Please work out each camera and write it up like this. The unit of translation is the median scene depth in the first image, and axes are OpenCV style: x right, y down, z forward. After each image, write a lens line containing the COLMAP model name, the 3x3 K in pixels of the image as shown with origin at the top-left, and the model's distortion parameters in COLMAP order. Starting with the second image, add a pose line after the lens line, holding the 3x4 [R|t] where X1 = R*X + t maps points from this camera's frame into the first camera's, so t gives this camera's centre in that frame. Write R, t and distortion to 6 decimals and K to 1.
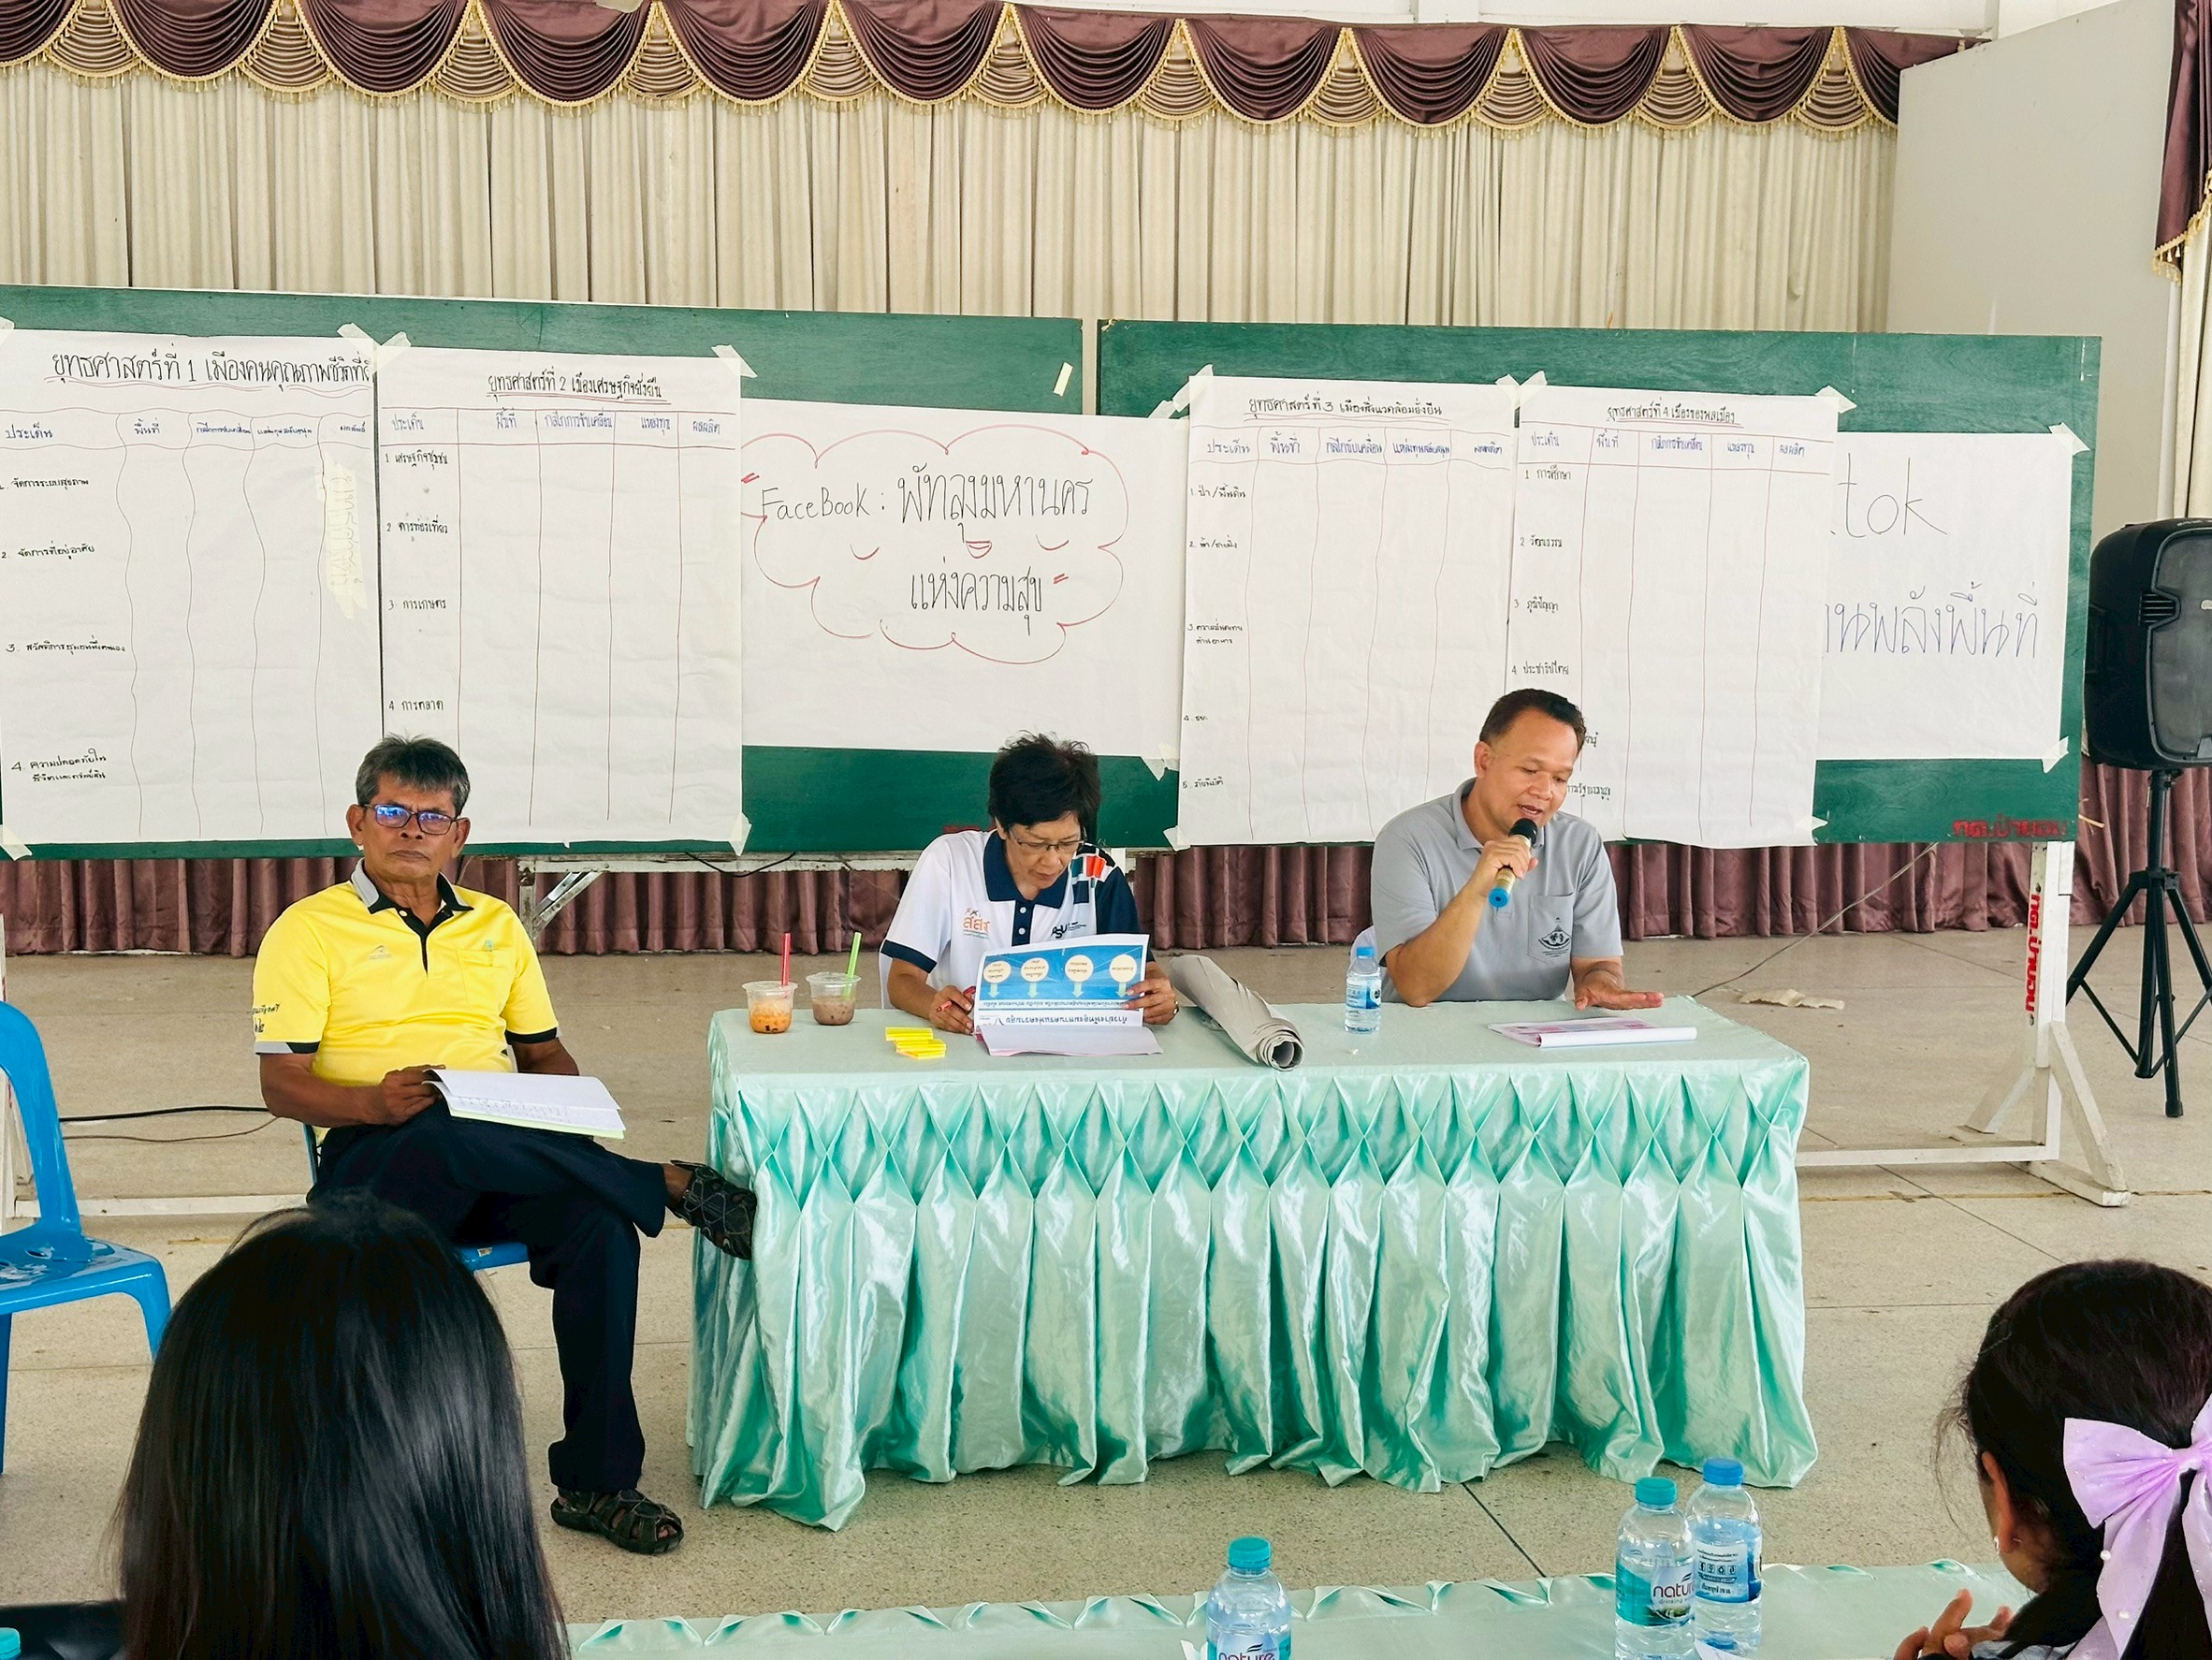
lens RADIAL K [[3068.5, 0, 1111.7], [0, 3068.5, 843.0], [0, 0, 1]] dist [0.185293, -0.310318]
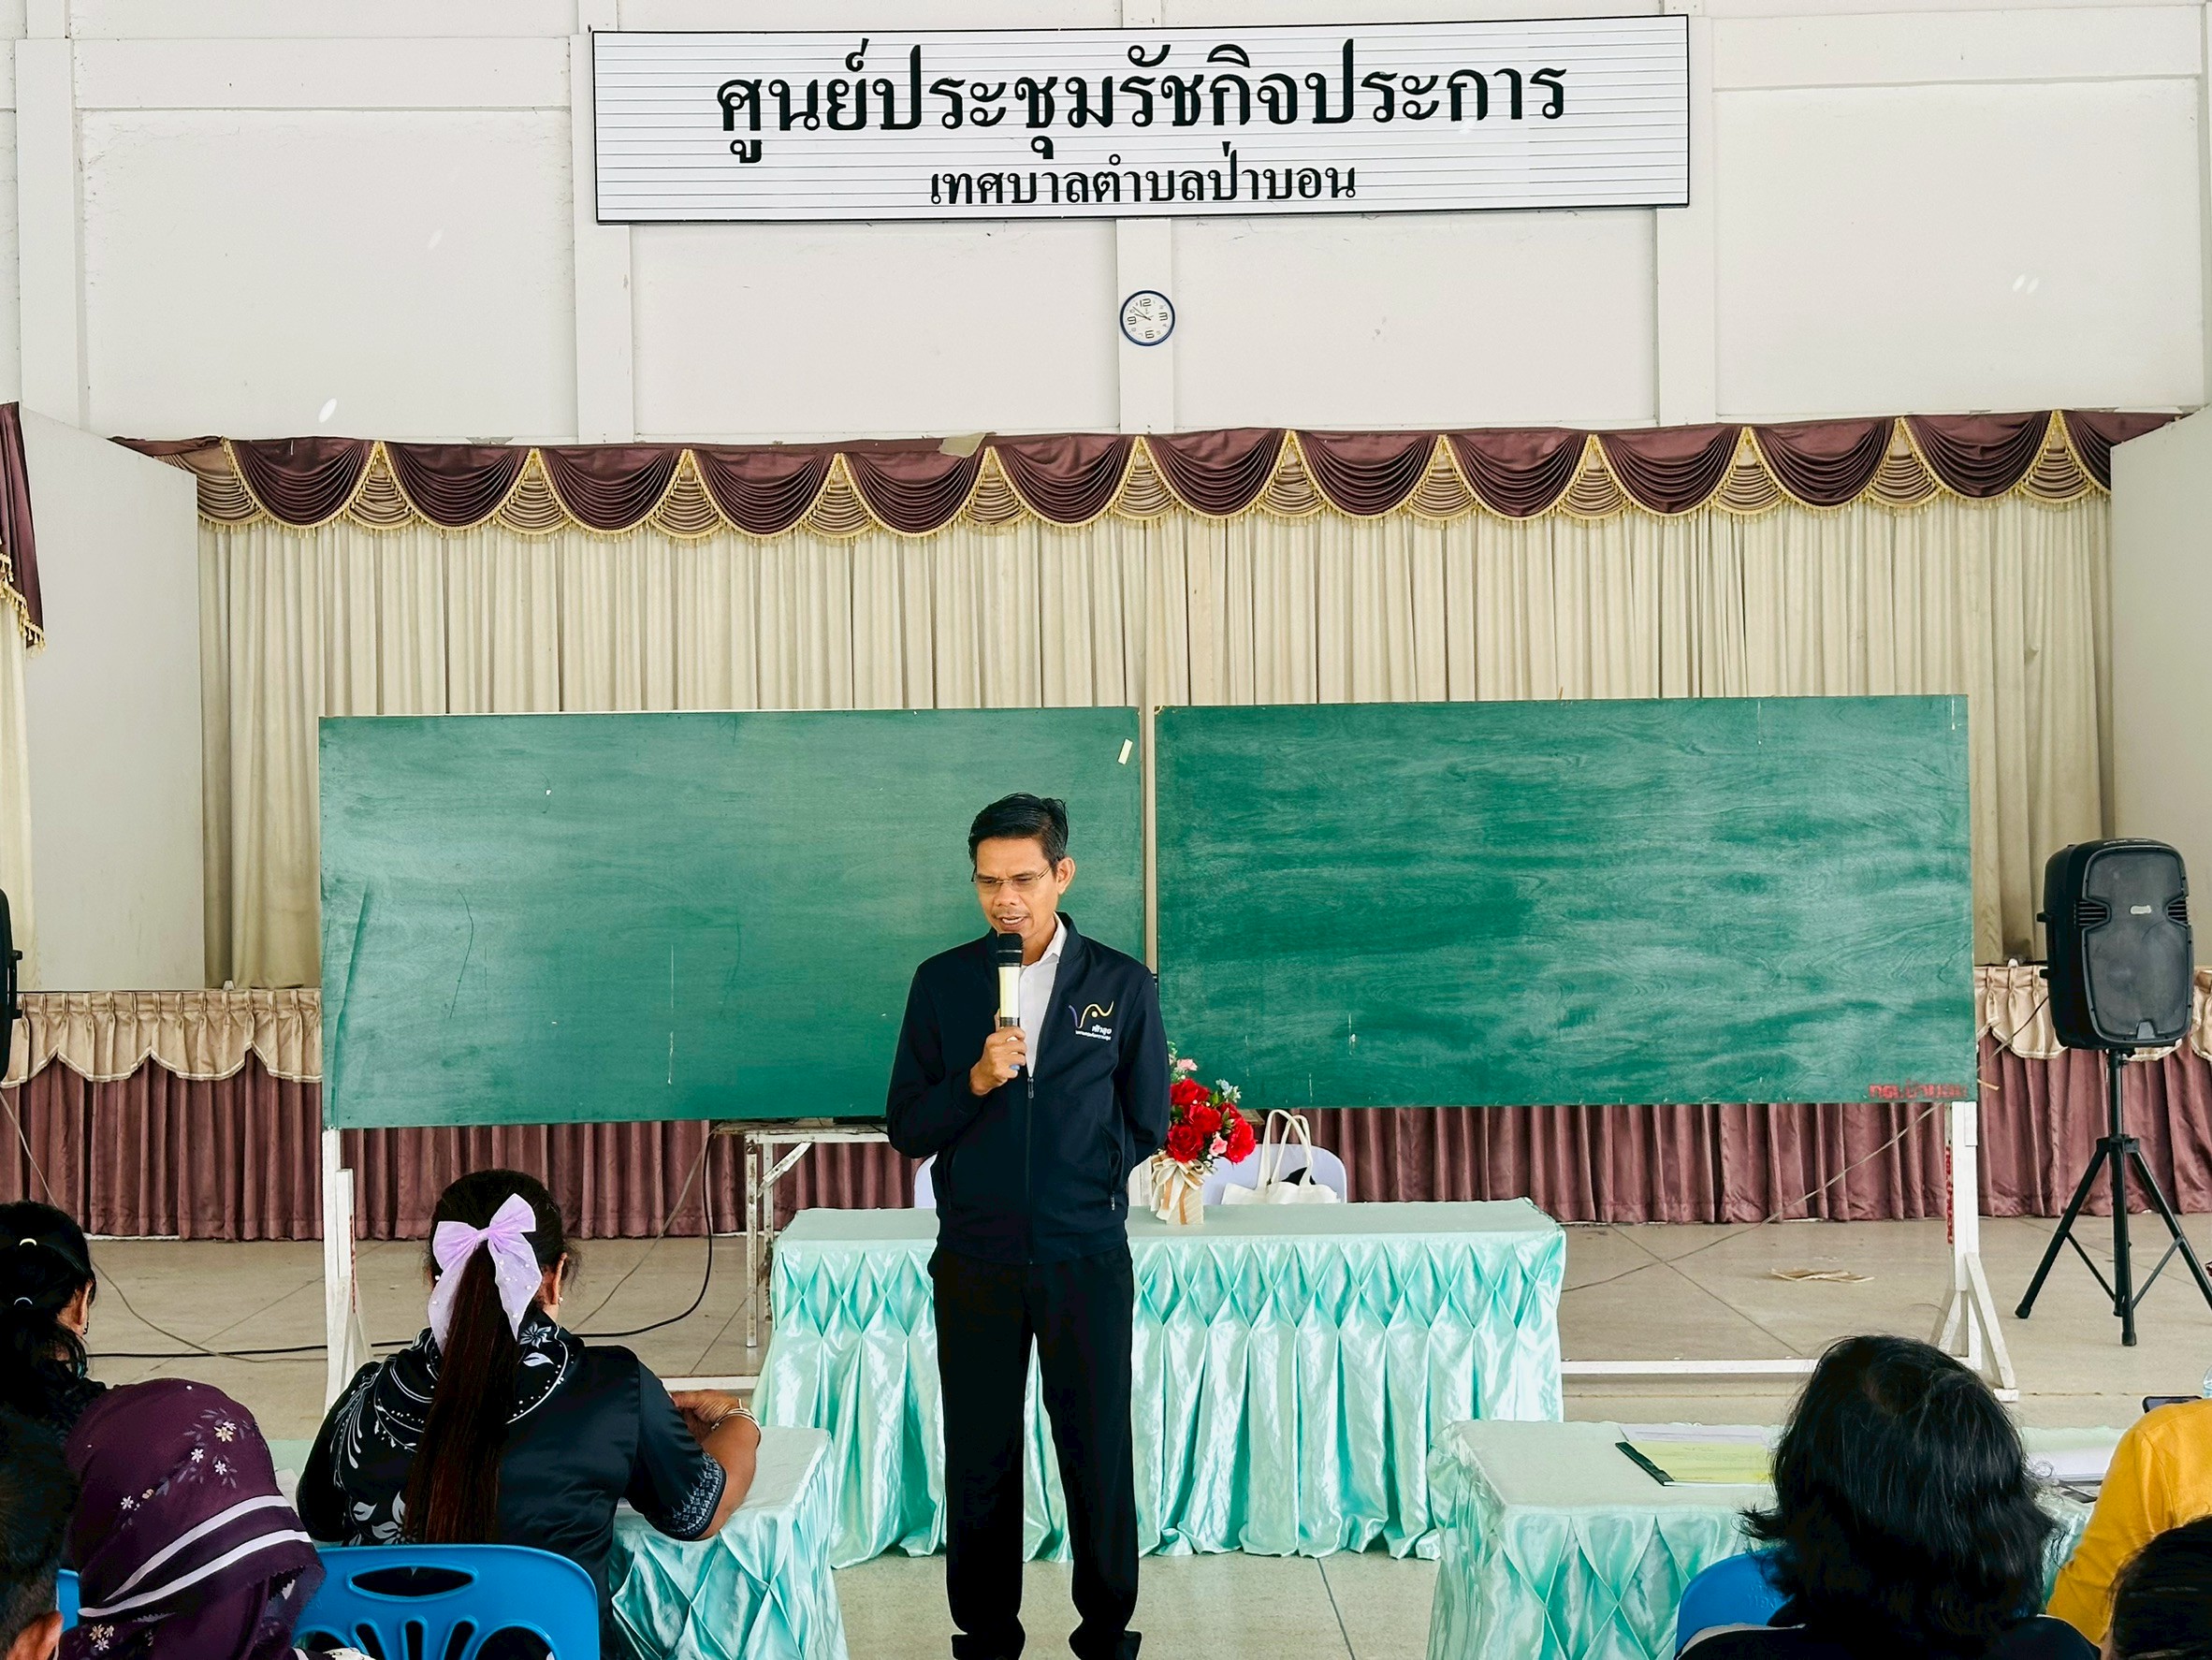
lens RADIAL K [[3071.7, 0, 1083.8], [0, 3071.7, 822.0], [0, 0, 1]] dist [0.151910, -0.087032]
pose [[0.986145, -0.029894, -0.163167, 0.115735], [0.009110, 0.991903, -0.126672, 0.029014], [0.165633, 0.123430, 0.978433, -0.181674]]
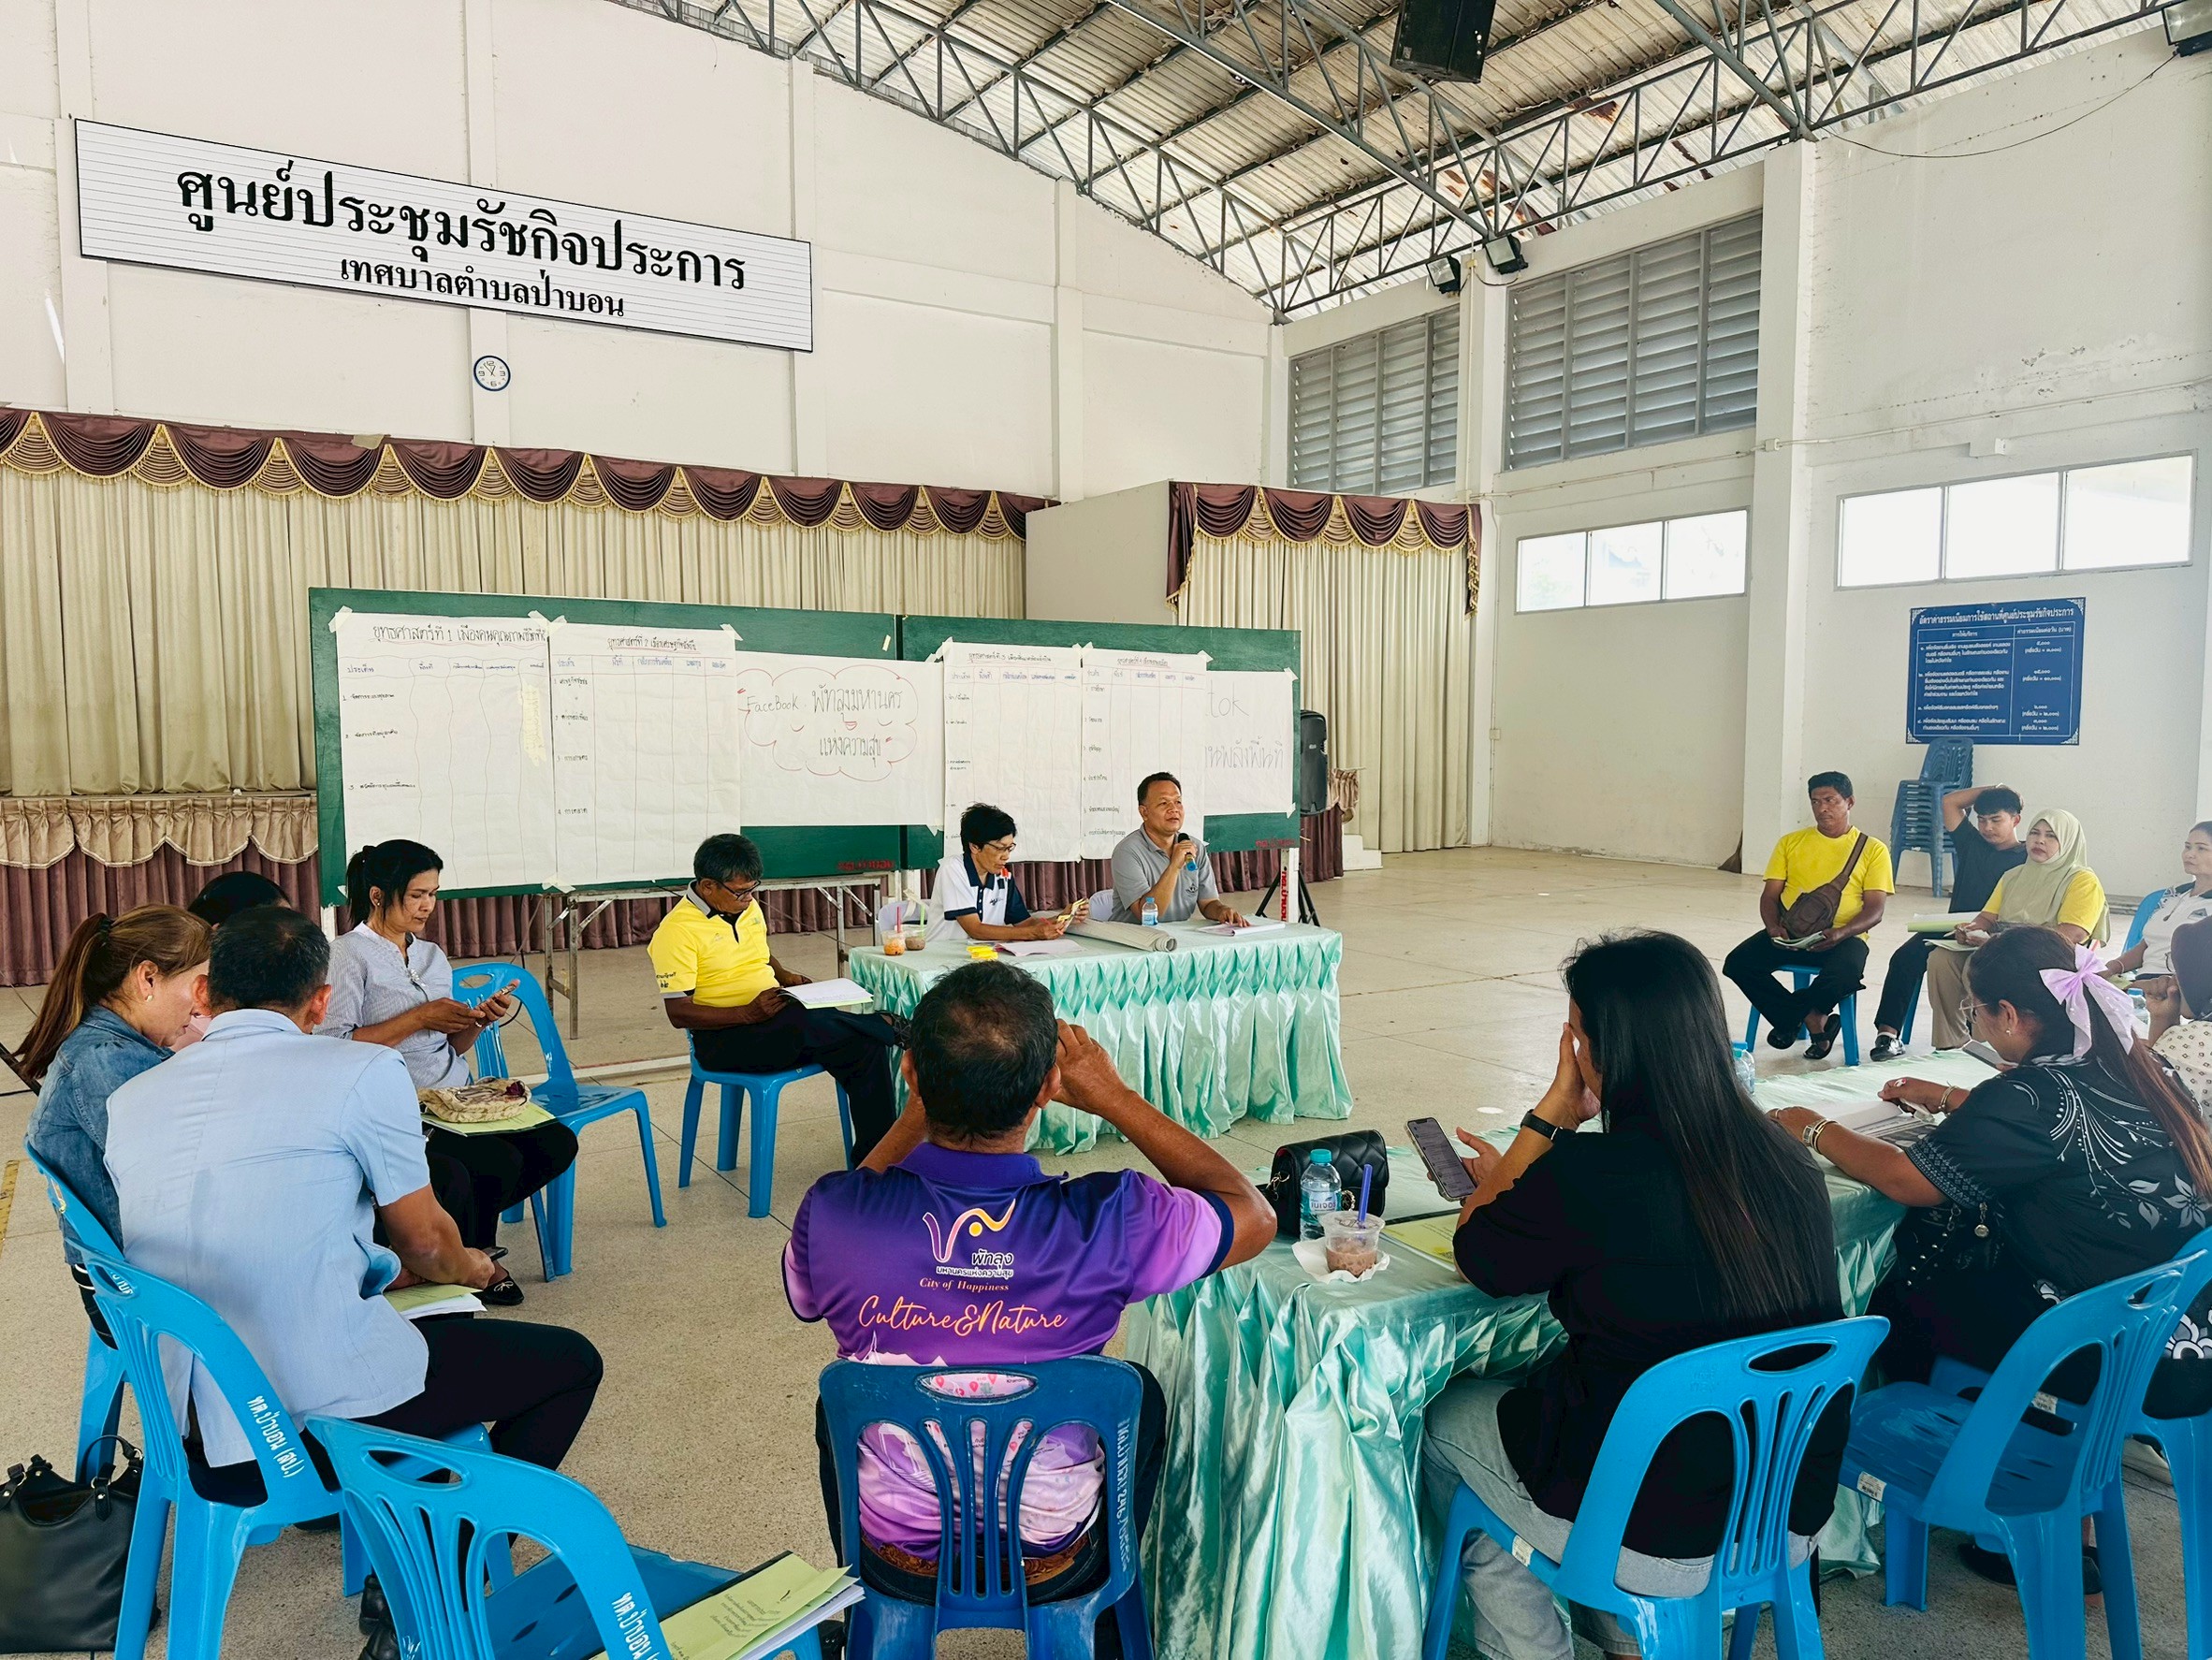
lens RADIAL K [[1573.8, 0, 1118.0], [0, 1573.8, 841.5], [0, 0, 1]] dist [0.015187, -0.023573]
pose [[0.922007, -0.042659, 0.384816, -0.180837], [0.054822, 0.998282, -0.020686, 0.007757], [-0.383272, 0.040169, 0.922761, -0.013164]]
